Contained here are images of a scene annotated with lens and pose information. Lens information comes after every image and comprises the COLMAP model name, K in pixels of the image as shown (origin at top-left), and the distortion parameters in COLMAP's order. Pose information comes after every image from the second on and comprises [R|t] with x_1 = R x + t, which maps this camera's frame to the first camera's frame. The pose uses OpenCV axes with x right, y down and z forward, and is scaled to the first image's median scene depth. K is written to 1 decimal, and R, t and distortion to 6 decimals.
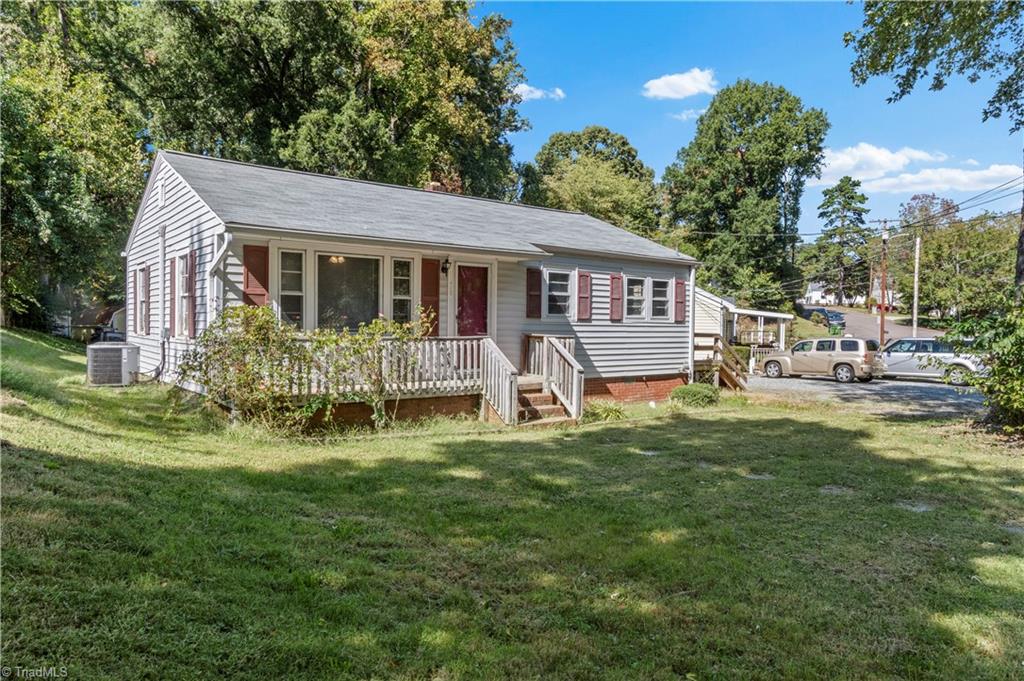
lens RADIAL K [[674.2, 0, 512.0], [0, 674.2, 340.5], [0, 0, 1]] dist [-0.000440, -0.000161]
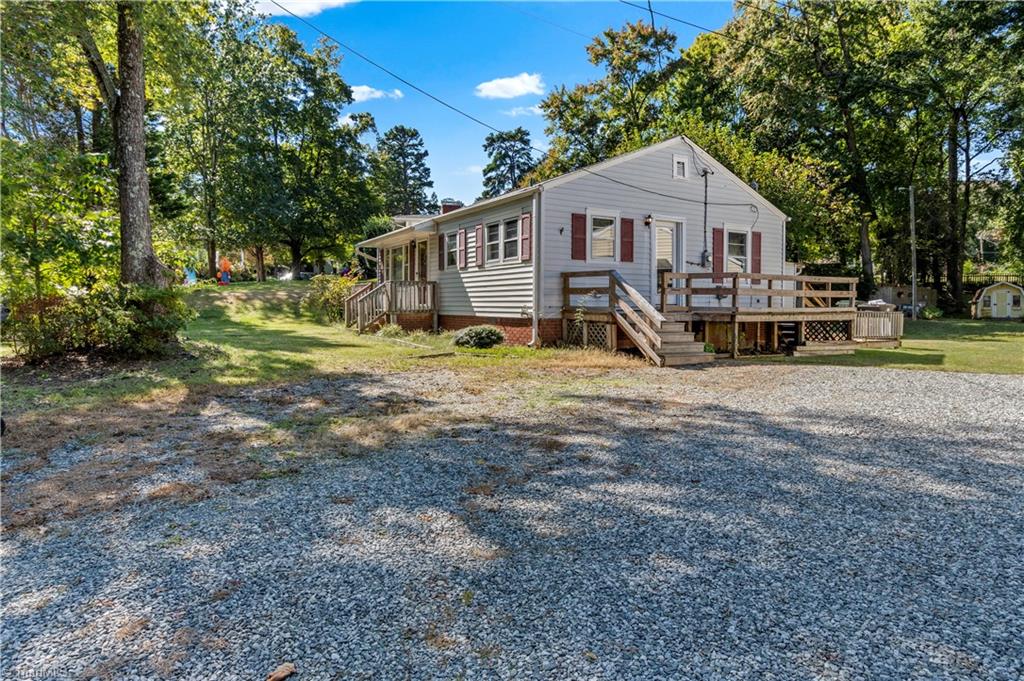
lens RADIAL K [[585.0, 0, 514.0], [0, 585.0, 323.0], [0, 0, 1]] dist [-0.000038, -0.001147]
pose [[-0.149256, 0.023384, -0.988522, 1.241124], [-0.025380, 0.999300, 0.027471, 0.040963], [0.988473, 0.029189, -0.148558, 1.341531]]
